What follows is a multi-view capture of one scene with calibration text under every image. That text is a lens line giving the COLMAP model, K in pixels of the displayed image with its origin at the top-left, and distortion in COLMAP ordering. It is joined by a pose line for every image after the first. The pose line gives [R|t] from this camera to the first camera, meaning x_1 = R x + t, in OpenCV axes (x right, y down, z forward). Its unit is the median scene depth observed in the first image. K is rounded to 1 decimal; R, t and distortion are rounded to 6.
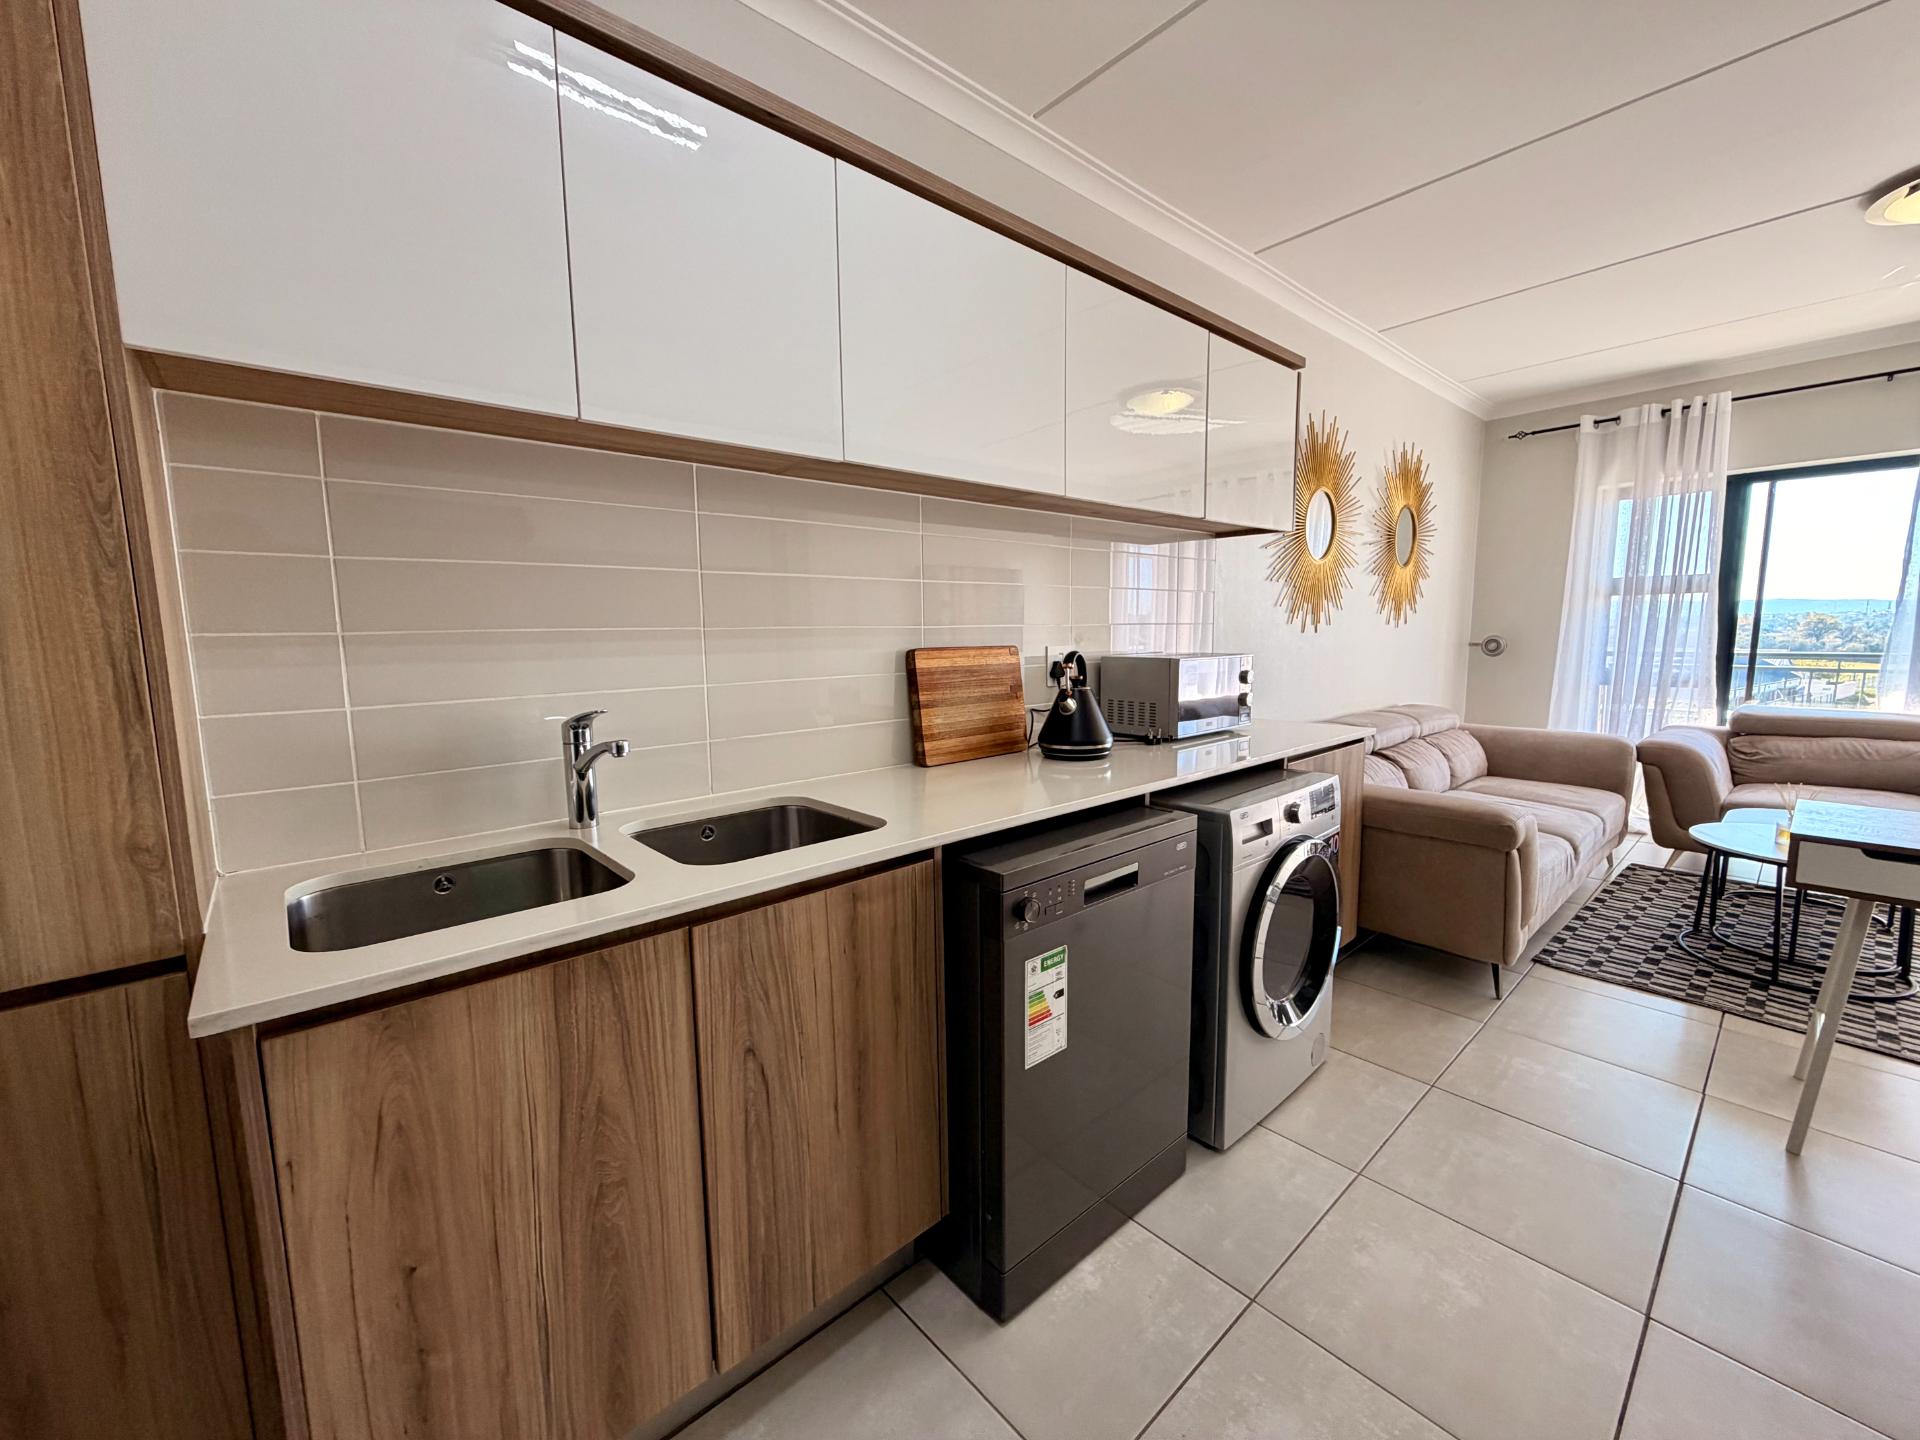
lens RADIAL K [[768.5, 0, 951.8], [0, 768.5, 721.1], [0, 0, 1]] dist [-0.000062, -0.000033]
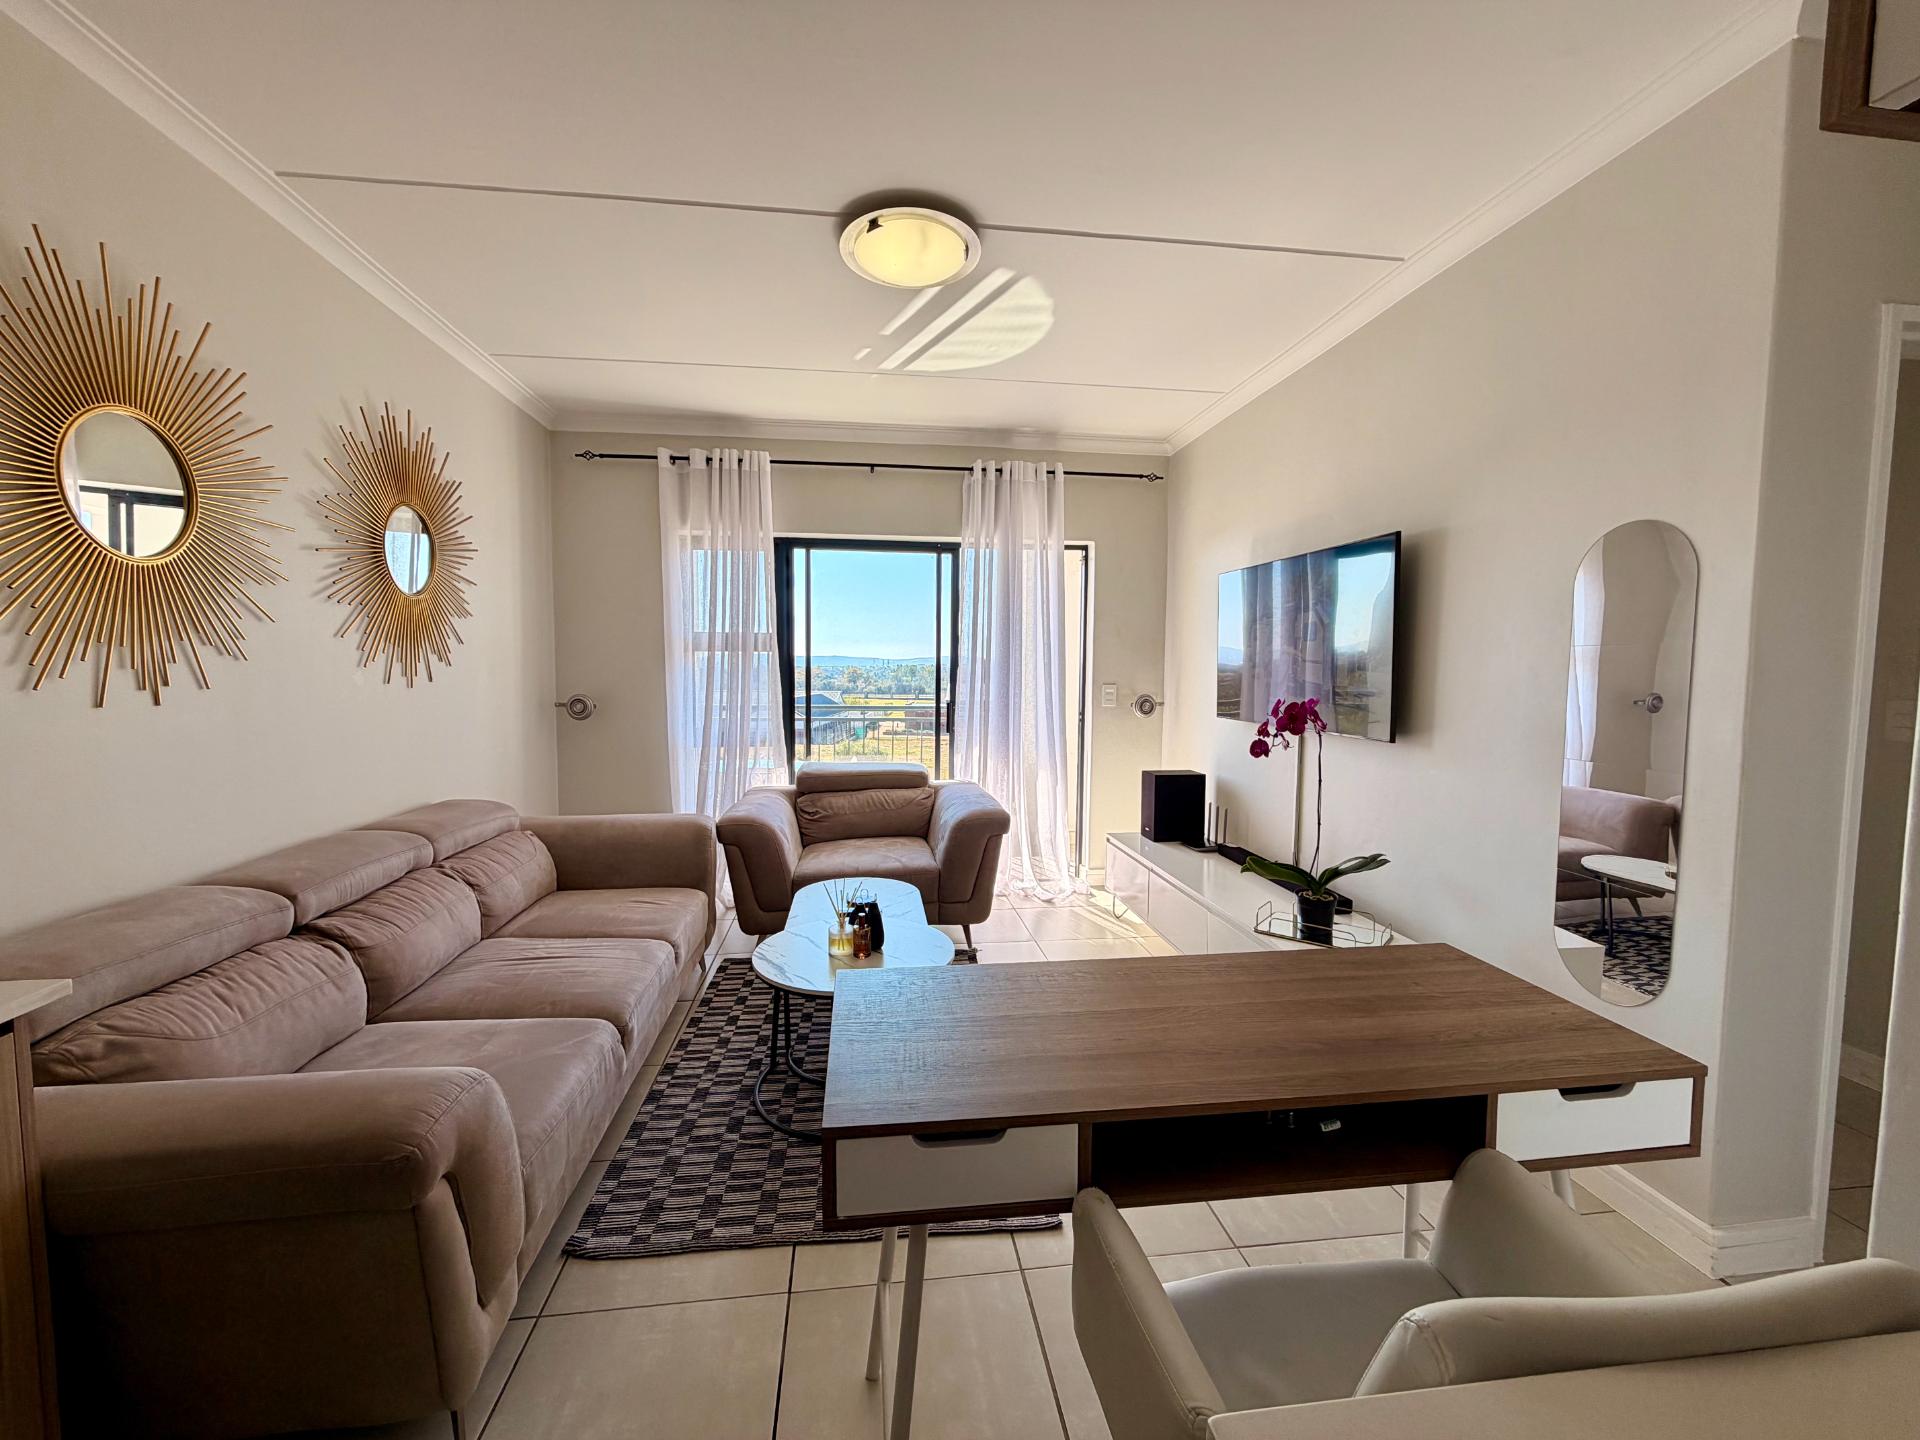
lens RADIAL K [[768.5, 0, 954.3], [0, 768.5, 719.9], [0, 0, 1]] dist [-0.000062, -0.000033]
pose [[0.564333, -0.036958, 0.824720, 0.315687], [0.084772, 0.996311, -0.013360, -0.049111], [-0.821184, 0.077453, 0.565384, 0.266797]]
